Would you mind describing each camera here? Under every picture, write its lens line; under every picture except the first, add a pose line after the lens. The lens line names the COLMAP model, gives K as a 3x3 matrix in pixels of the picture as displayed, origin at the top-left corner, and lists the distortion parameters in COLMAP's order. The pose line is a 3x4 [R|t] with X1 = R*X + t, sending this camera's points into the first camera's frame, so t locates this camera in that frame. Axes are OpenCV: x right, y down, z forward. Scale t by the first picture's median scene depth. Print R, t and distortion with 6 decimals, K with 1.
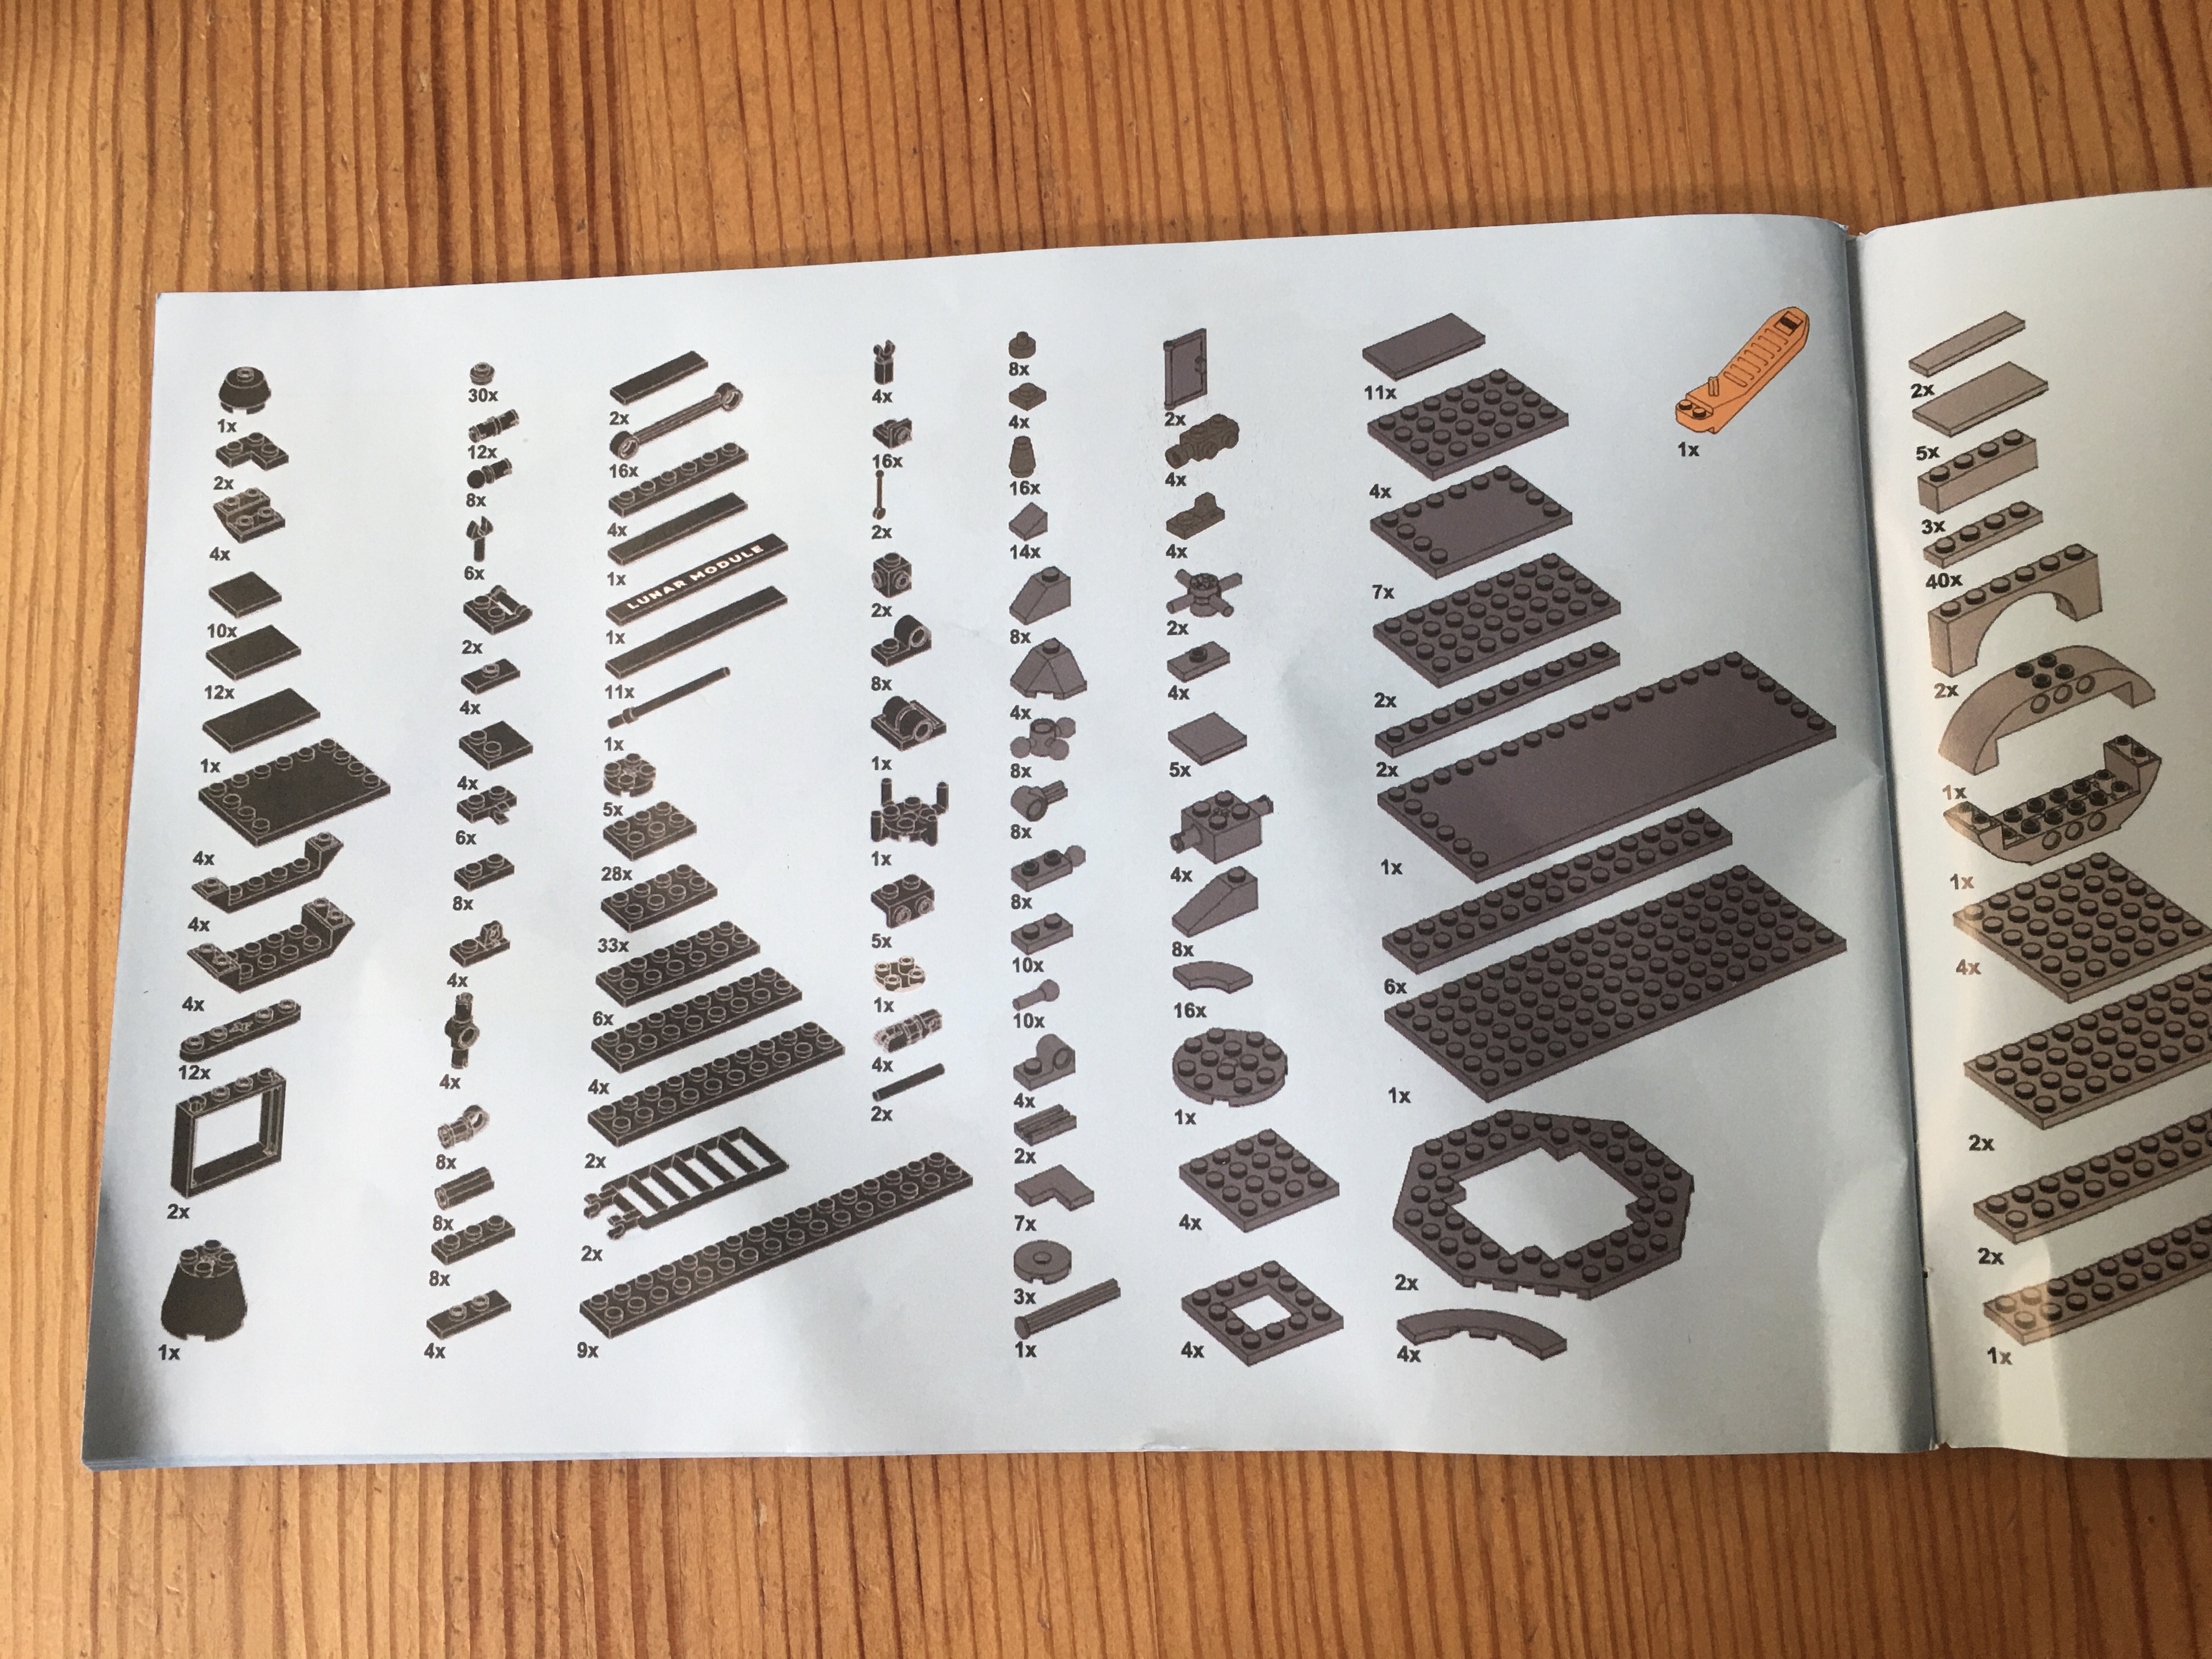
lens RADIAL K [[1828.8, 0, 1106.0], [0, 1828.8, 829.5], [0, 0, 1]] dist [0.066186, -0.105440]
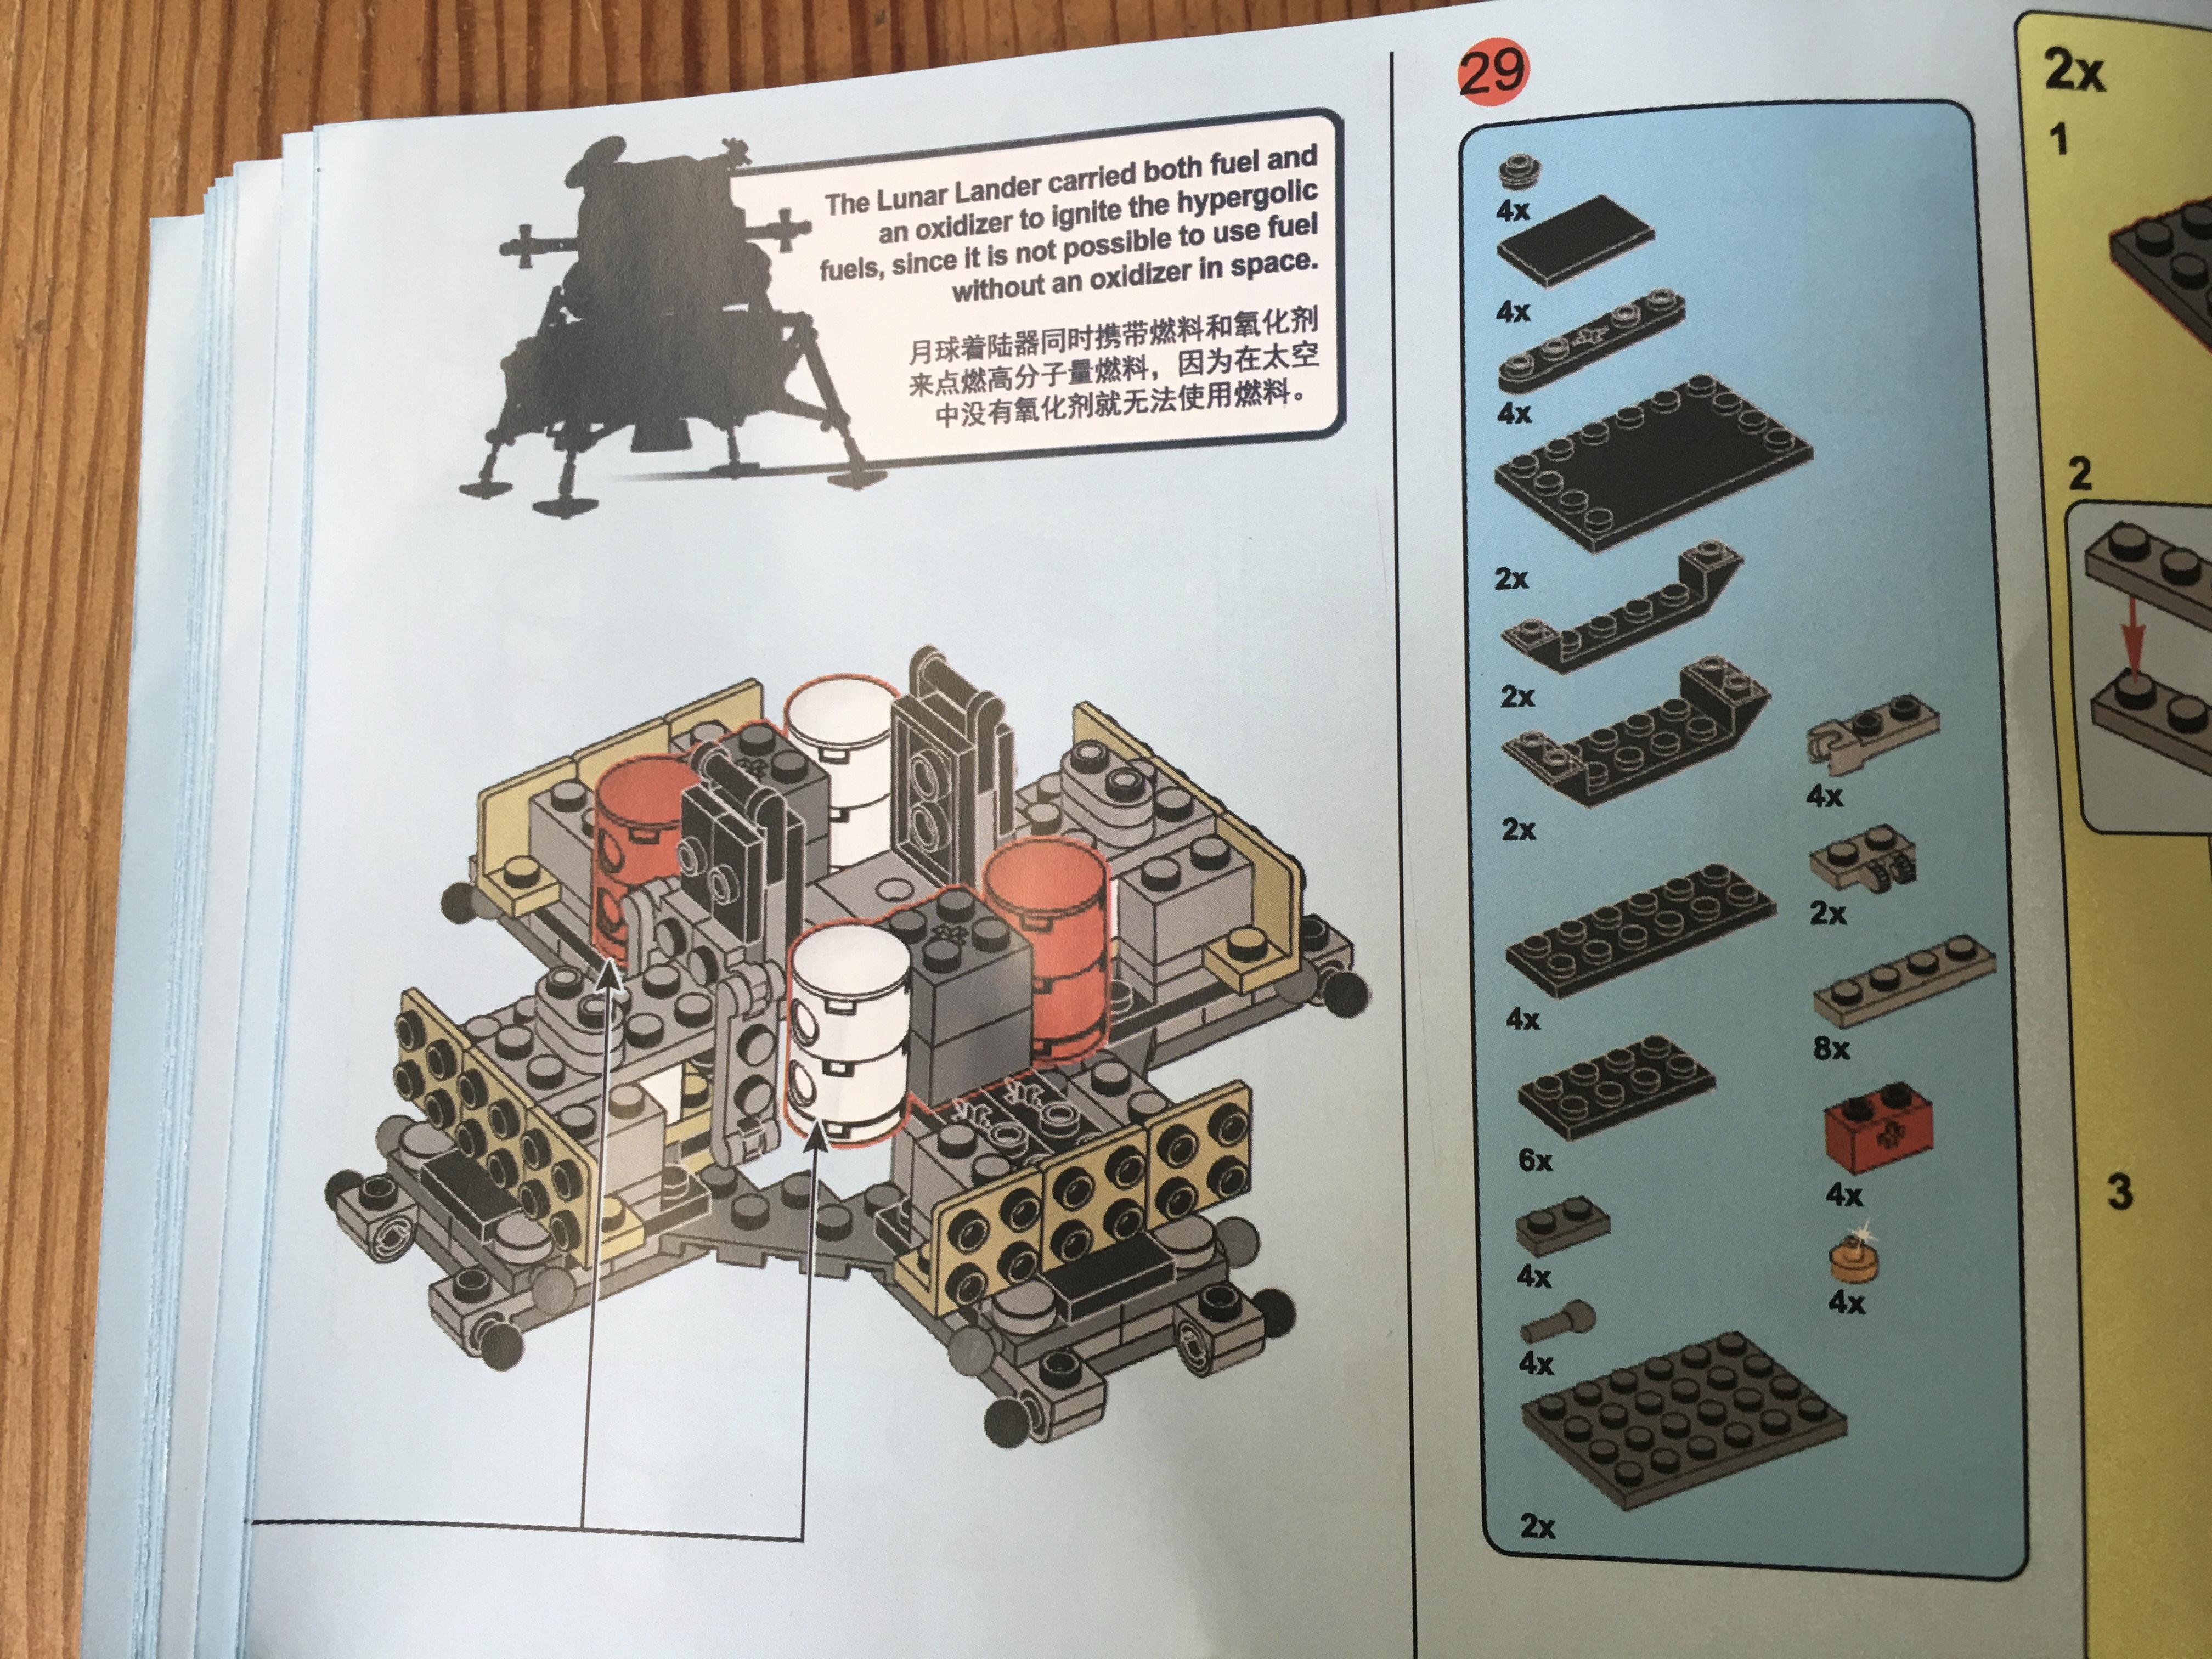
lens RADIAL K [[1840.3, 0, 1106.0], [0, 1840.3, 829.5], [0, 0, 1]] dist [0.119777, -0.197334]
pose [[0.981132, -0.009207, 0.193118, -0.500019], [0.019293, 0.998542, -0.050411, 0.081540], [-0.192372, 0.053185, 0.979880, 0.325420]]
